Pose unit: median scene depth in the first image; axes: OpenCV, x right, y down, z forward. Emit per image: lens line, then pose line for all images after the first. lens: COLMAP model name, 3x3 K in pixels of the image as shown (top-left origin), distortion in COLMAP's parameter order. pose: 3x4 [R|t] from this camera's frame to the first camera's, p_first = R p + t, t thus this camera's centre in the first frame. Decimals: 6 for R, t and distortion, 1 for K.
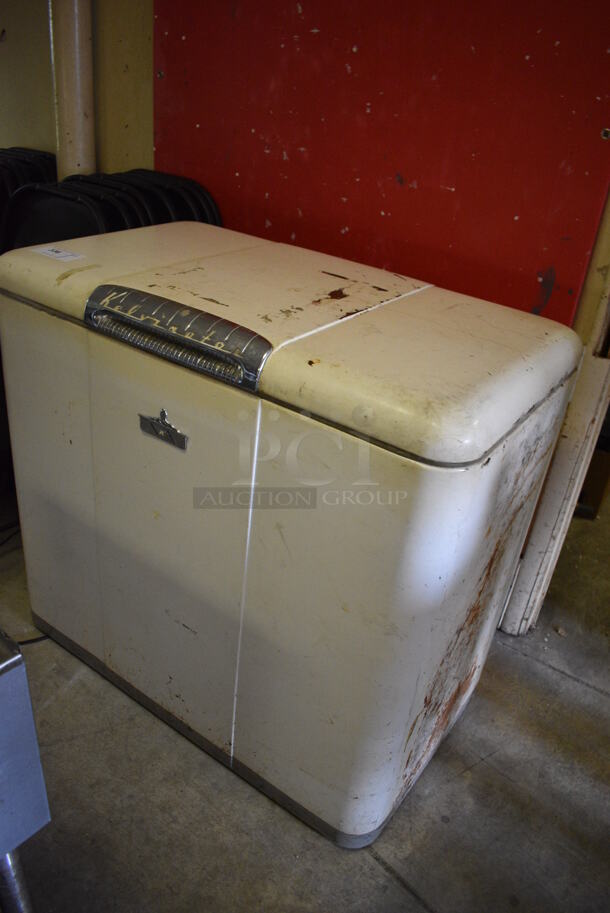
lens RADIAL K [[707.2, 0, 305.0], [0, 707.2, 456.5], [0, 0, 1]] dist [-0.092277, 0.009599]
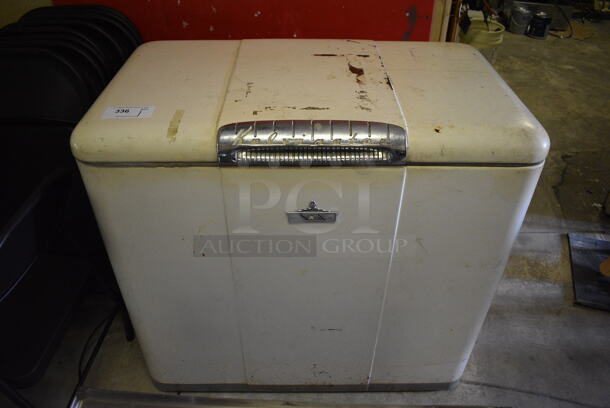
lens RADIAL K [[472.5, 0, 305.0], [0, 472.5, 204.0], [0, 0, 1]] dist [-0.092277, 0.009599]
pose [[0.809227, -0.432995, 0.397072, -0.516305], [0.354624, 0.898863, 0.257463, -0.268613], [-0.468394, -0.067534, 0.880935, 0.220418]]
